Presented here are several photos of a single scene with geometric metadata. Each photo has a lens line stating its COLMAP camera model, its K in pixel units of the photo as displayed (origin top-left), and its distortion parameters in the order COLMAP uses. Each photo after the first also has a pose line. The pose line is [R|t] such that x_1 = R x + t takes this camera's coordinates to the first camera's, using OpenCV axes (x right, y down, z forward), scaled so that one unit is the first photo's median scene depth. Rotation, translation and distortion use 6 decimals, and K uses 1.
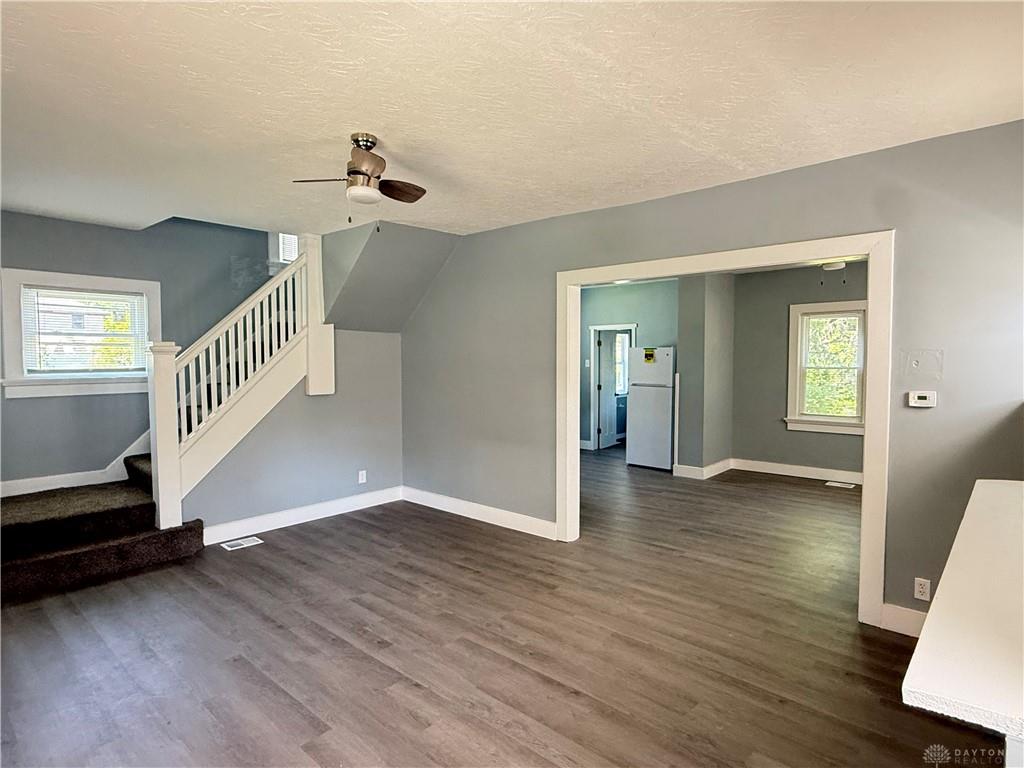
lens RADIAL K [[567.2, 0, 511.6], [0, 567.2, 386.7], [0, 0, 1]] dist [-0.003591, -0.000108]
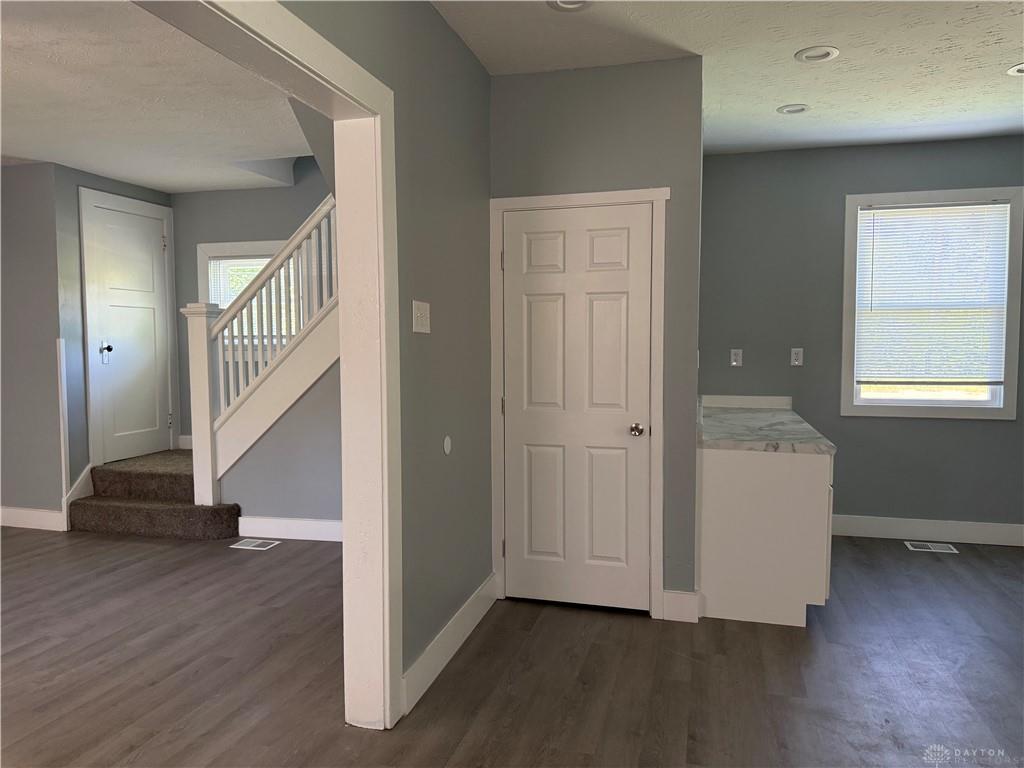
lens RADIAL K [[726.2, 0, 511.3], [0, 726.2, 384.6], [0, 0, 1]] dist [-0.002397, -0.000806]
pose [[0.447119, 0.052444, -0.892936, 0.707565], [-0.037545, 0.998500, 0.039845, -0.018299], [0.893686, 0.015710, 0.448417, 0.940719]]
